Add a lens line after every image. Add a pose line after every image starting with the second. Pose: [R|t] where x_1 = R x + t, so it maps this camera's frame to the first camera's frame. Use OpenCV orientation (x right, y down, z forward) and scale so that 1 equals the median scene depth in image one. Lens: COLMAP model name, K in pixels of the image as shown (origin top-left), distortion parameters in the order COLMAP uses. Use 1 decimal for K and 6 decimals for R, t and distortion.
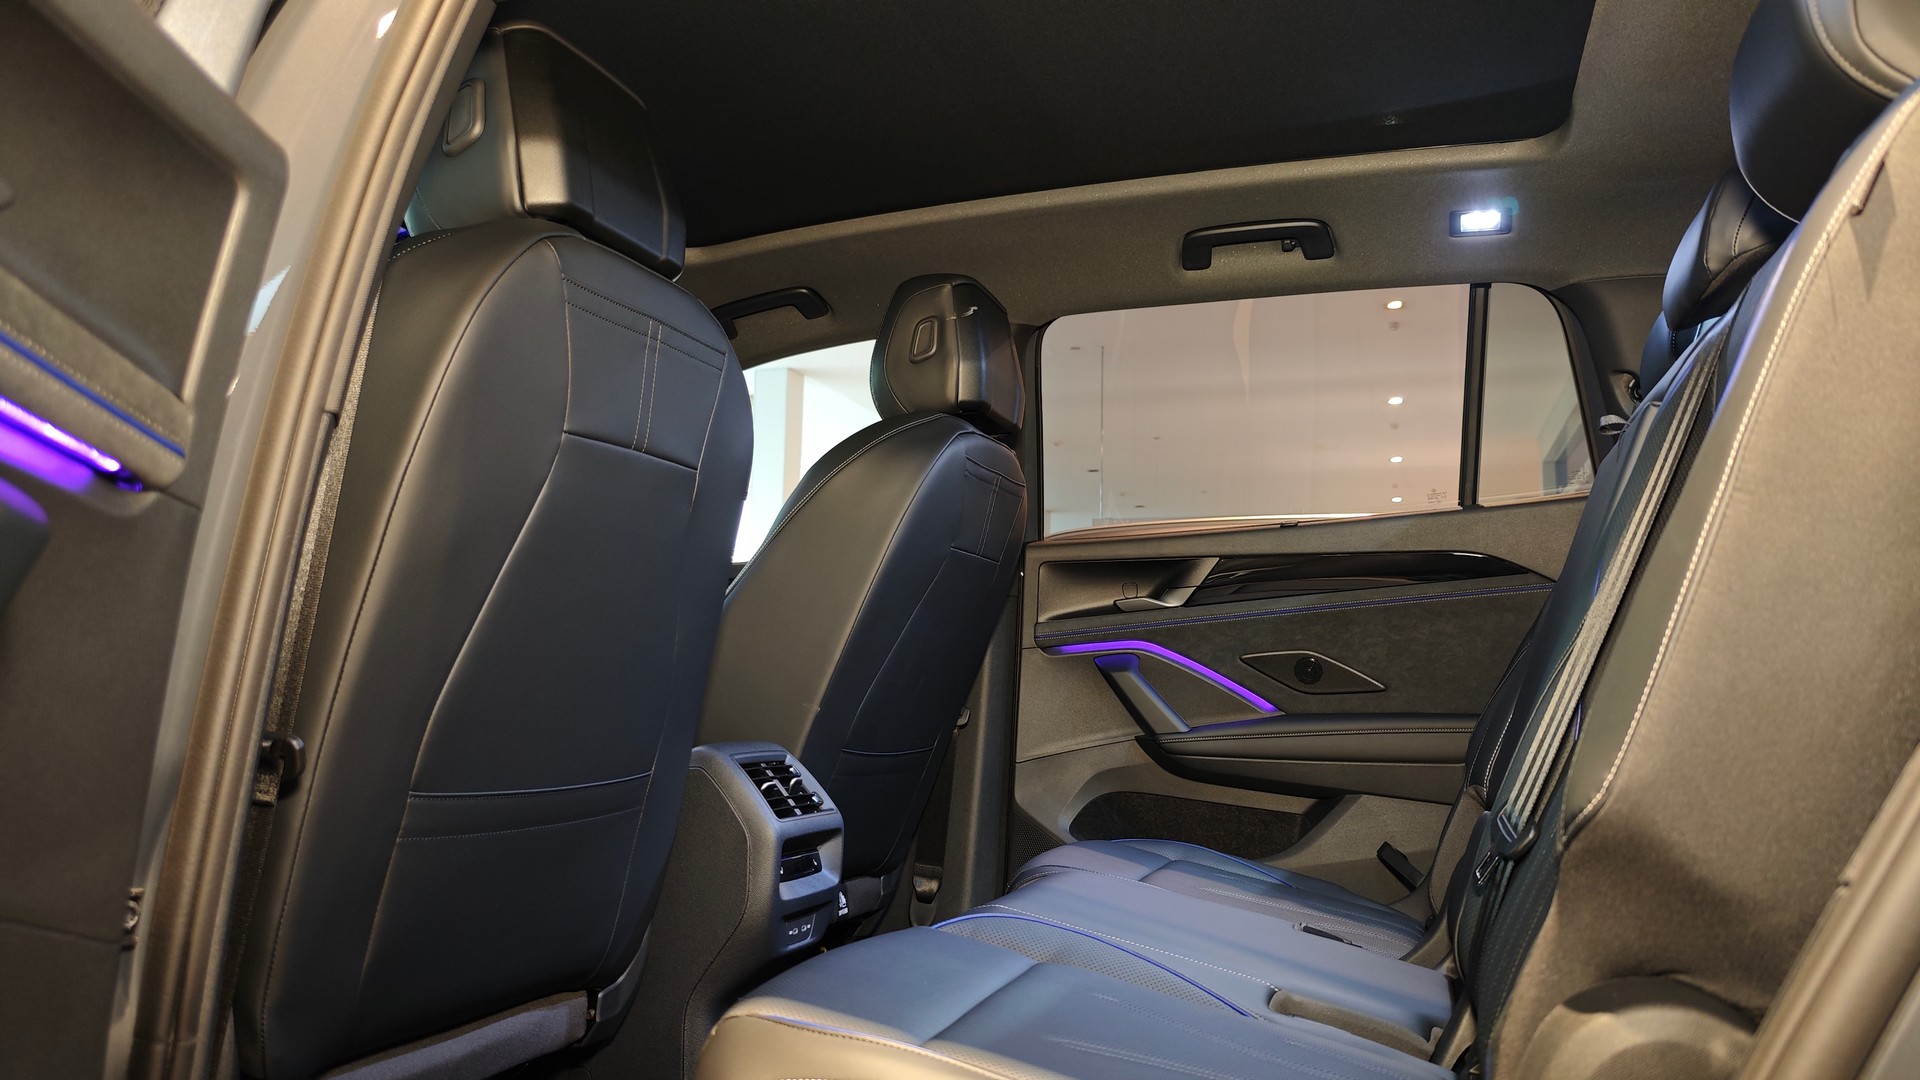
lens RADIAL K [[1328.8, 0, 960.0], [0, 1328.8, 540.0], [0, 0, 1]] dist [-0.002500, -0.000677]
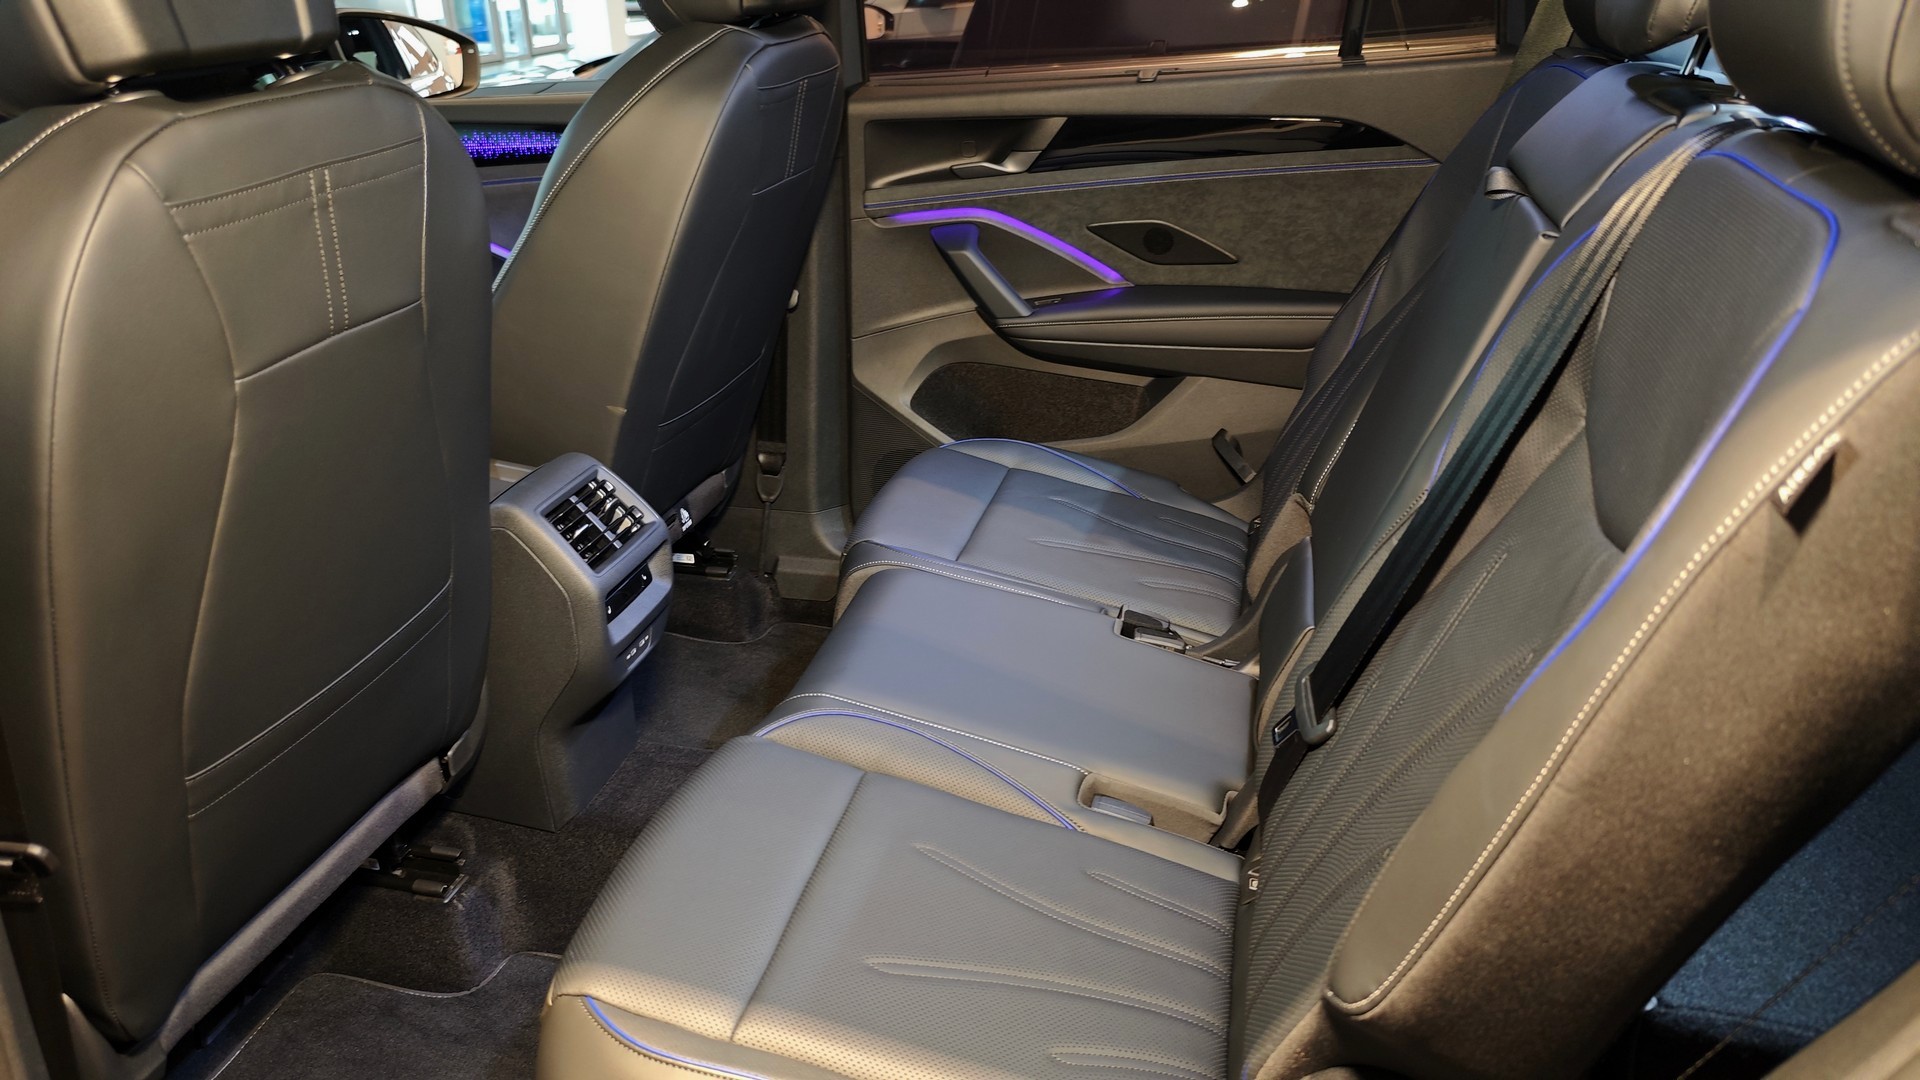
lens RADIAL K [[1337.3, 0, 960.0], [0, 1337.3, 540.0], [0, 0, 1]] dist [0.044391, -0.000344]
pose [[0.994853, -0.070853, 0.072437, 0.040817], [0.021890, 0.848279, 0.529097, -0.227143], [-0.098935, -0.524788, 0.845464, 0.108799]]
